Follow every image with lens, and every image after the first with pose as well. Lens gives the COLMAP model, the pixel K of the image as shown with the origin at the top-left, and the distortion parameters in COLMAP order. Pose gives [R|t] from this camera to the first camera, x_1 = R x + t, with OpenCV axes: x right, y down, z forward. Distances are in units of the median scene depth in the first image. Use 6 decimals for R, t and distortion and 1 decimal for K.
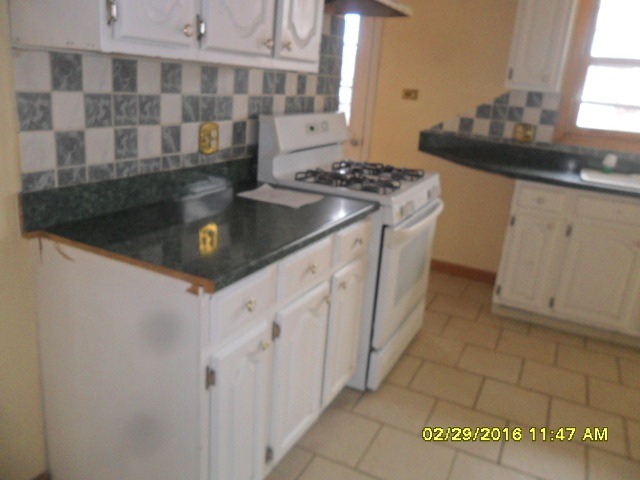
lens RADIAL K [[535.6, 0, 320.4], [0, 535.6, 243.0], [0, 0, 1]] dist [0.002226, 0.015491]
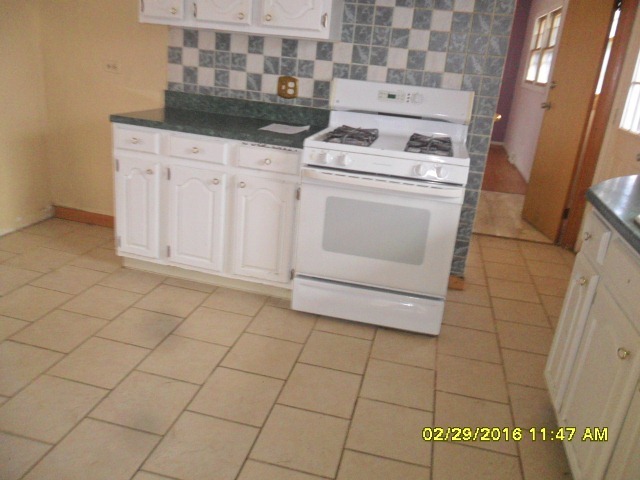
lens RADIAL K [[535.6, 0, 318.8], [0, 535.6, 236.6], [0, 0, 1]] dist [0.002226, 0.015491]
pose [[0.200051, 0.263778, -0.943611, 1.599127], [-0.357319, 0.916392, 0.180415, -0.135990], [0.912306, 0.301078, 0.277578, 0.941770]]
